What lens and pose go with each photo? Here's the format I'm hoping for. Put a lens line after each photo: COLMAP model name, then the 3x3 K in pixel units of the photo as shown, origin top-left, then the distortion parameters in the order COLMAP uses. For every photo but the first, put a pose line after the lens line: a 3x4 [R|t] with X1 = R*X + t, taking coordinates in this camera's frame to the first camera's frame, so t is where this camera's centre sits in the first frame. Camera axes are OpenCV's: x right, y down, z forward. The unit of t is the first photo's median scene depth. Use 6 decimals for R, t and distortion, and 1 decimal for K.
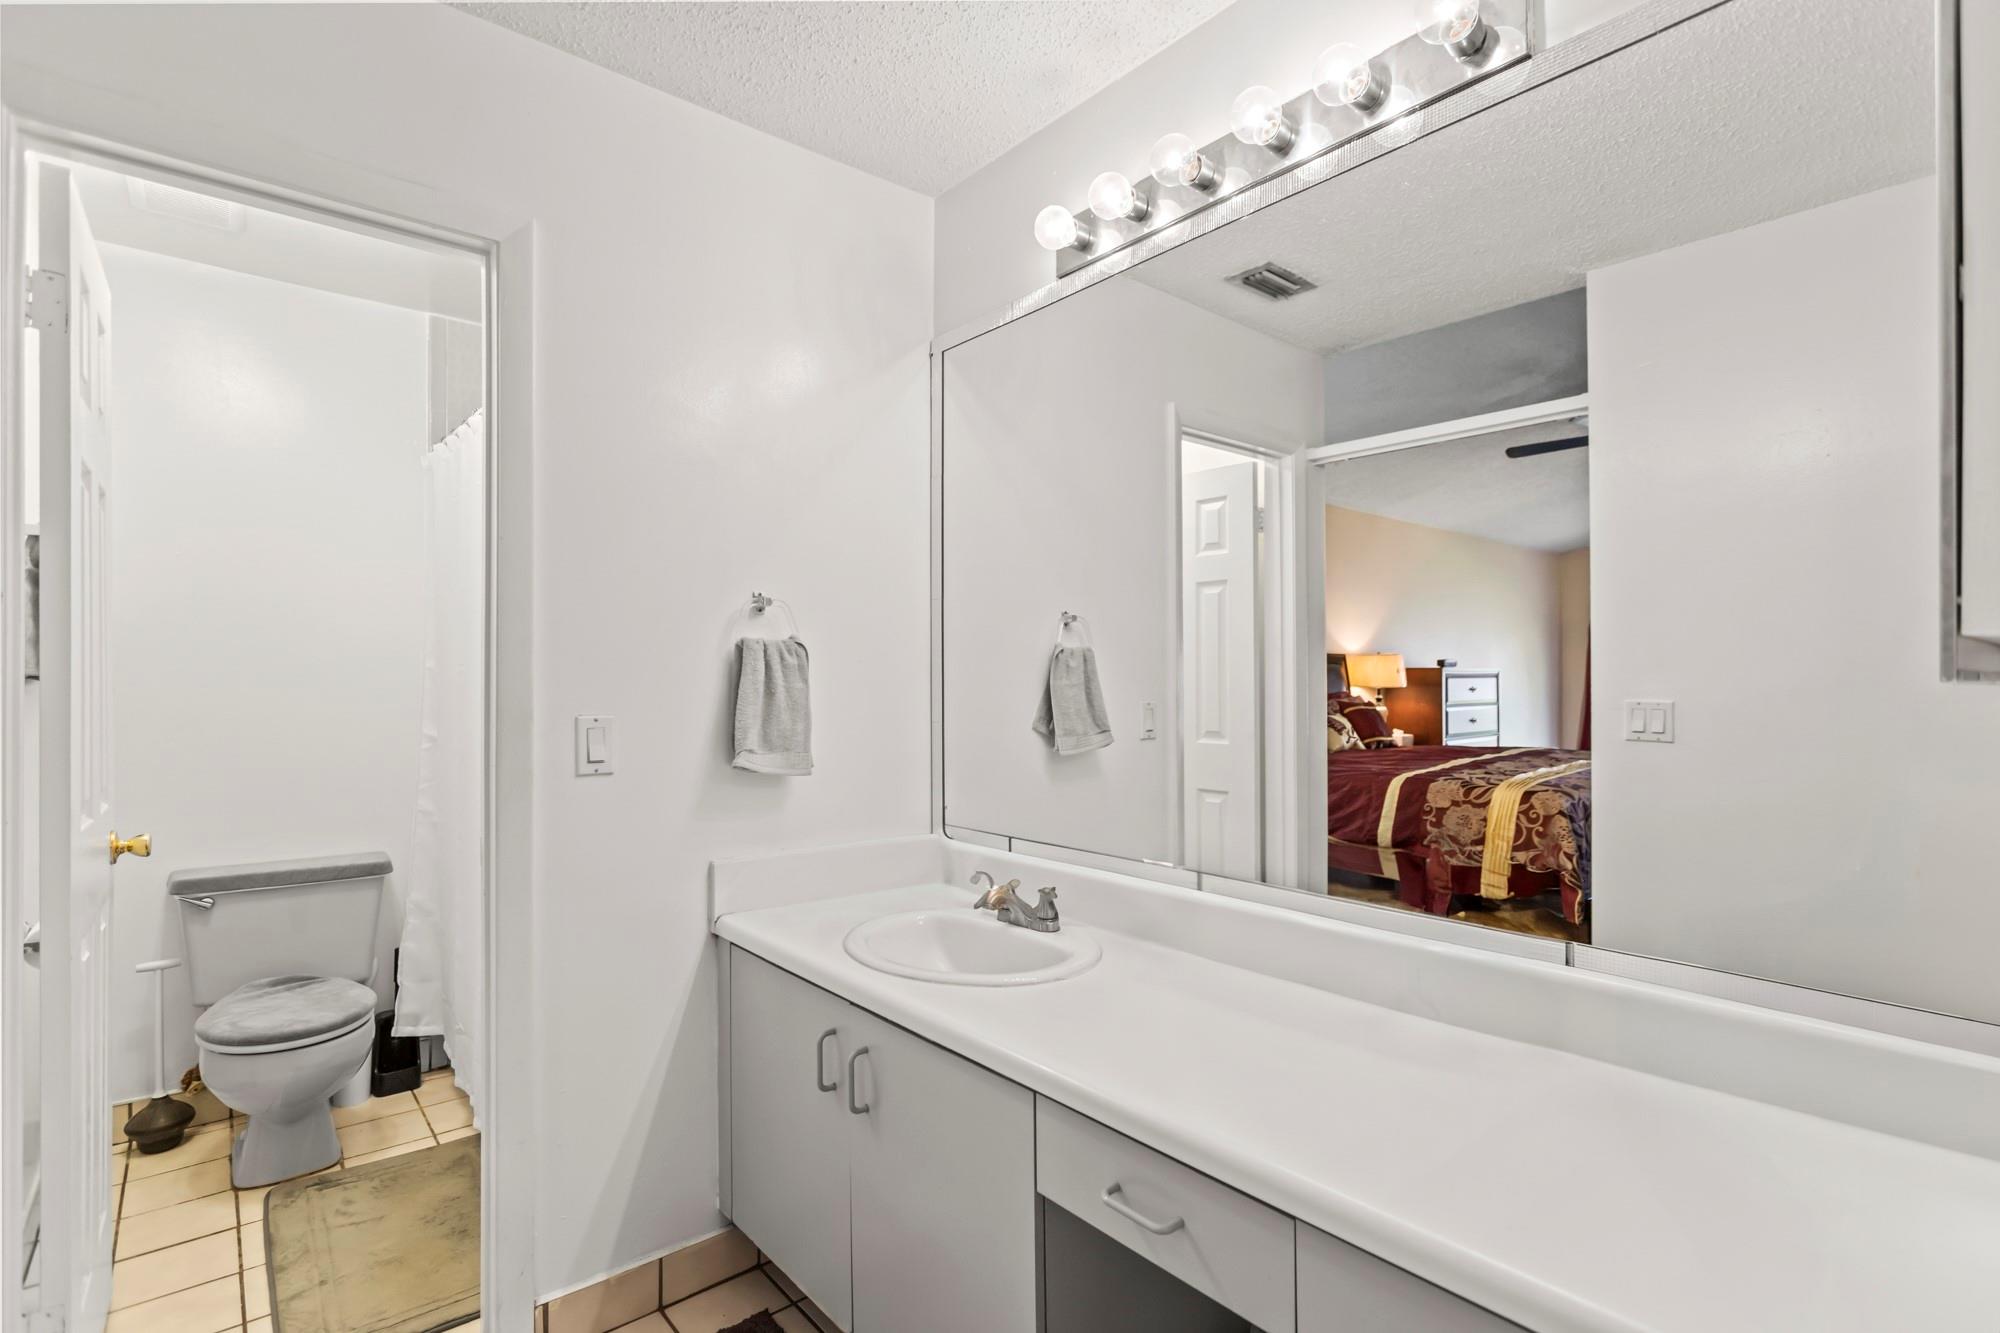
lens RADIAL K [[947.2, 0, 1000.0], [0, 947.2, 672.8], [0, 0, 1]] dist [-0.003304, -0.000705]
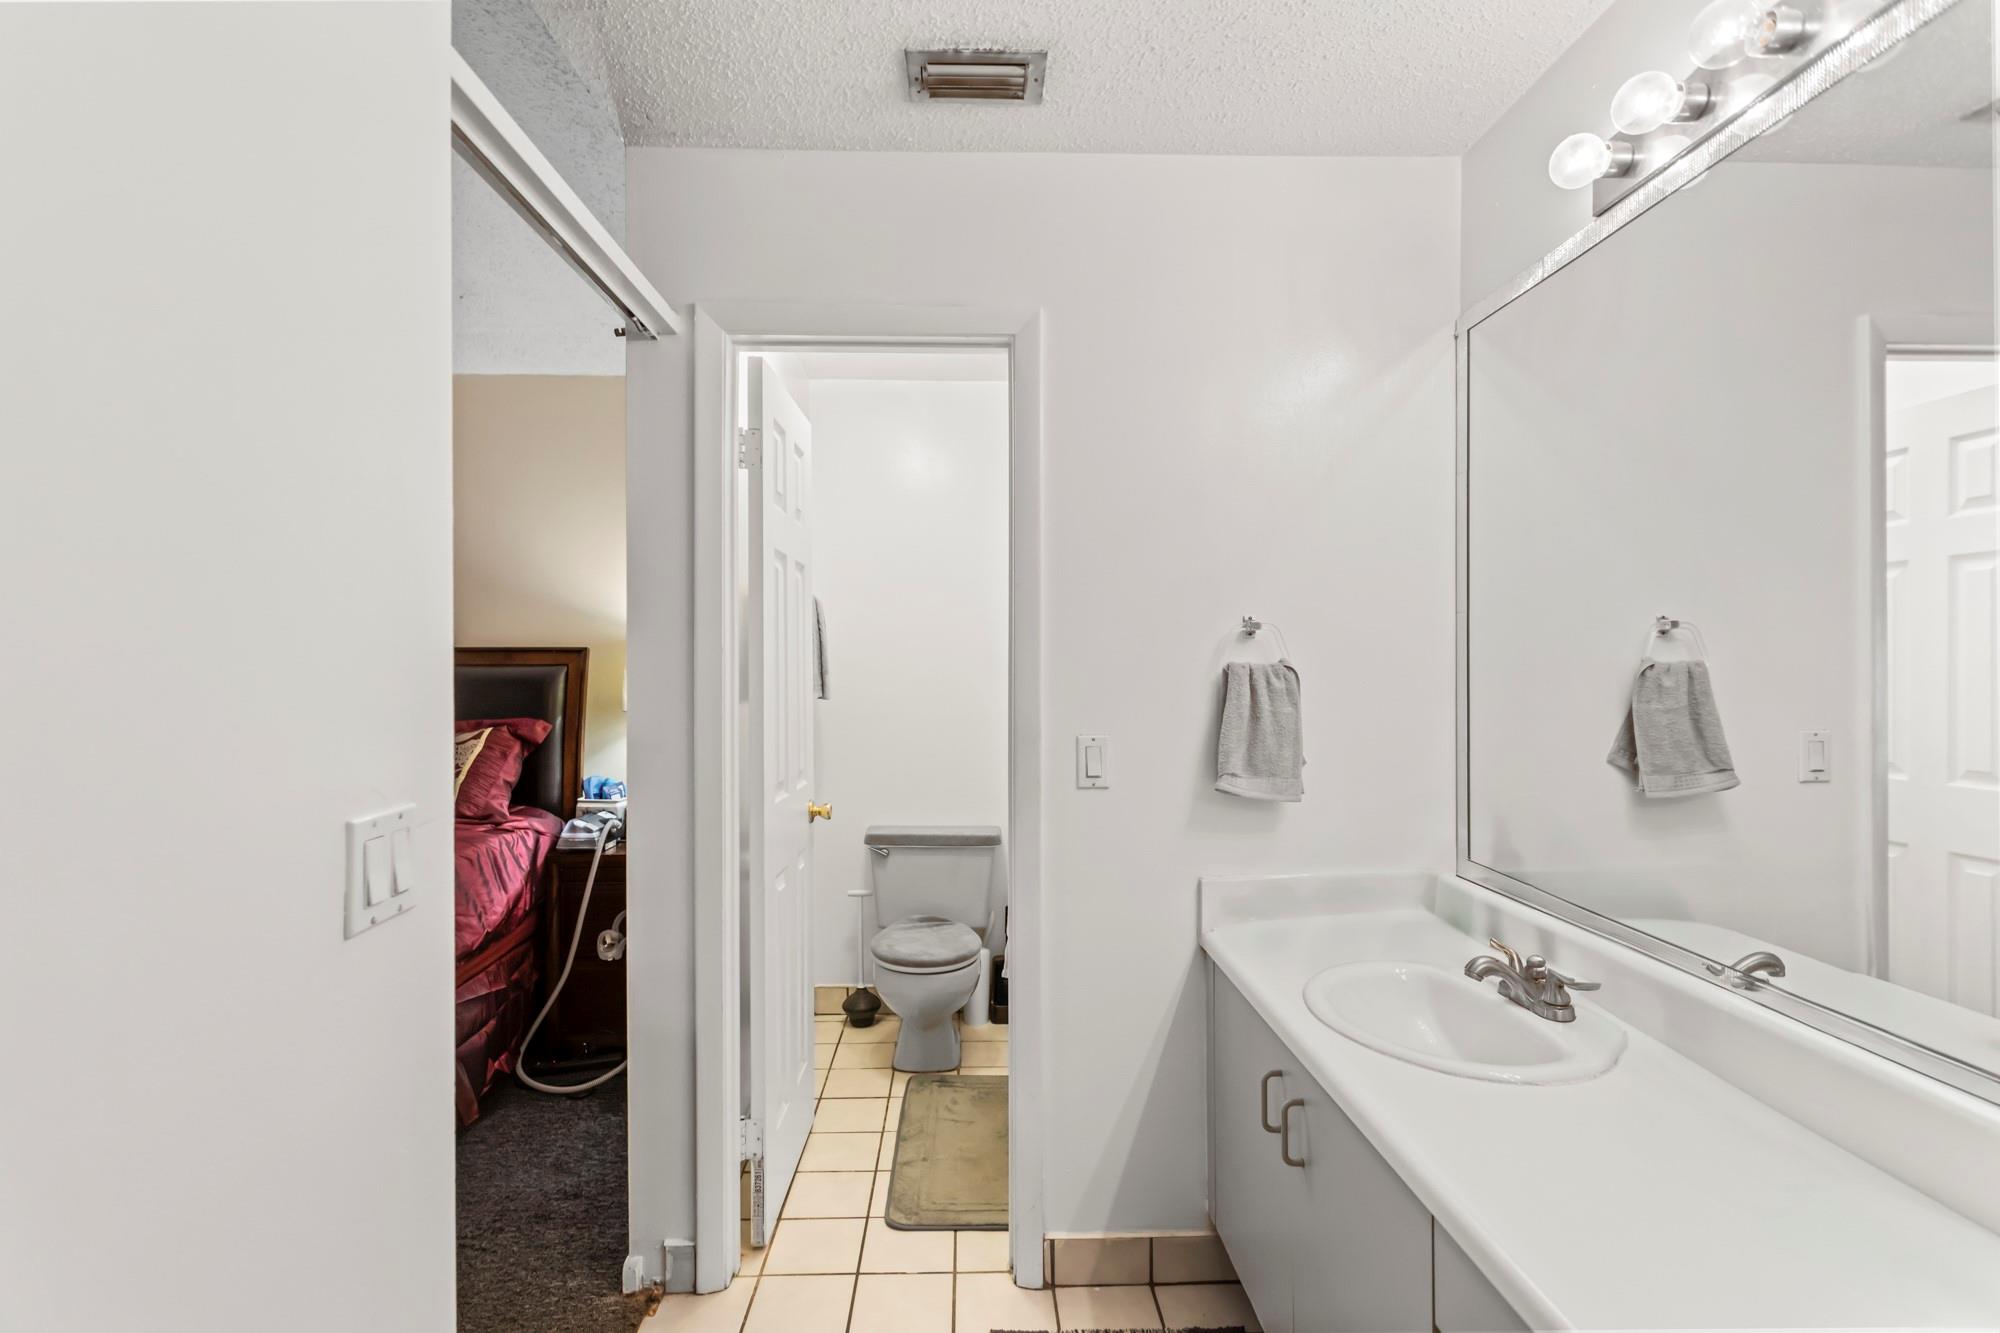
lens RADIAL K [[943.2, 0, 1000.0], [0, 943.2, 666.5], [0, 0, 1]] dist [-0.000986, 0.000058]
pose [[0.784132, -0.000106, -0.620594, 0.161059], [0.005645, 0.999960, 0.006962, -0.040058], [0.620568, -0.008962, 0.784101, 0.046654]]
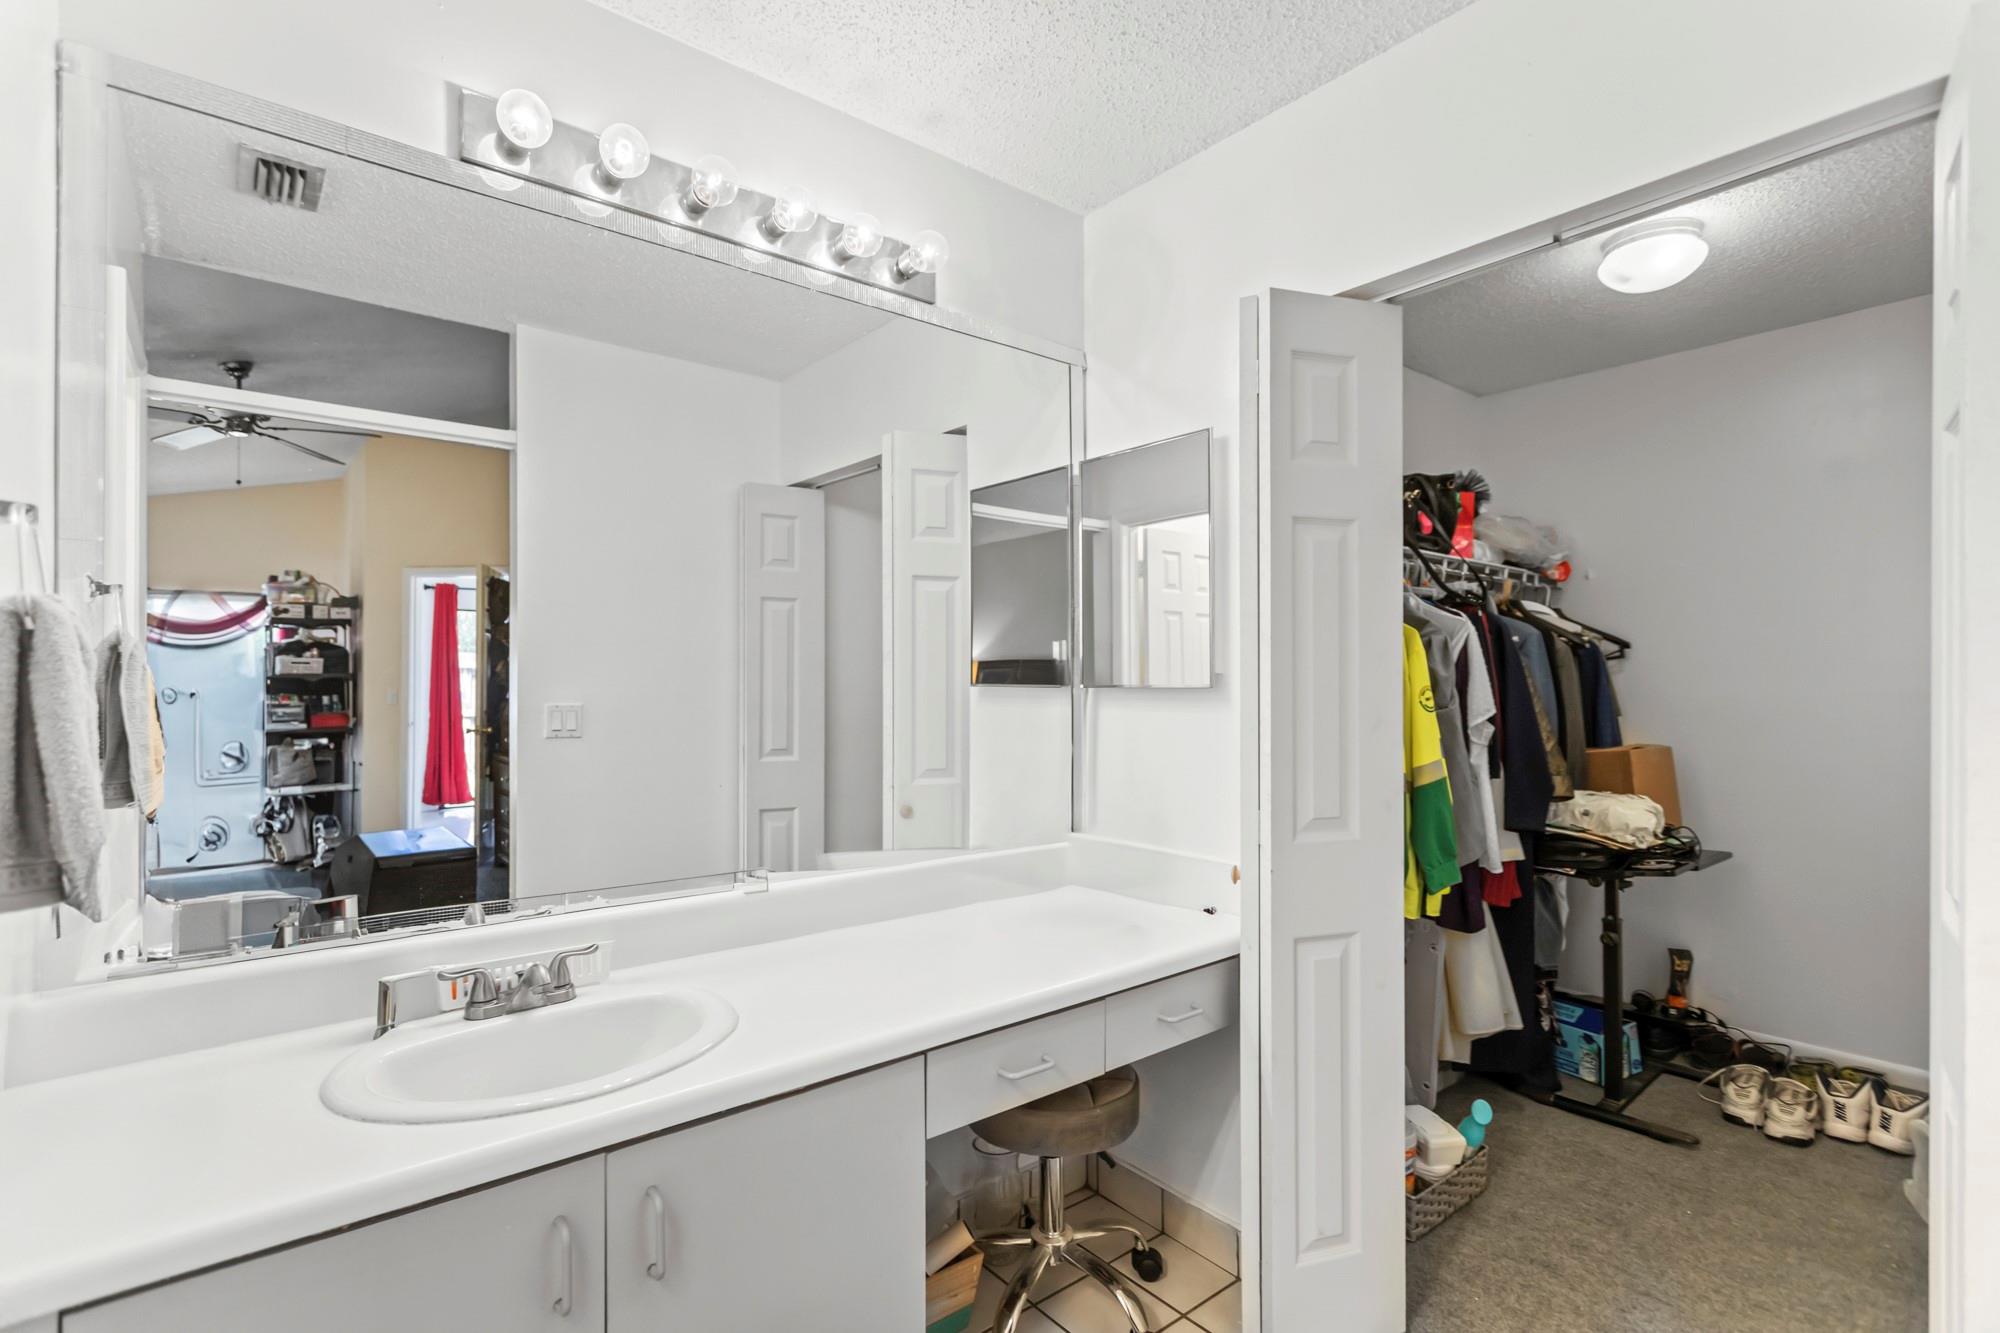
lens RADIAL K [[961.6, 0, 992.6], [0, 961.6, 683.5], [0, 0, 1]] dist [-0.000771, 0.000350]
pose [[0.020693, -0.000009, 0.999786, -0.682592], [-0.002063, 0.999998, 0.000052, 0.002711], [-0.999784, -0.002064, 0.020693, 0.553994]]
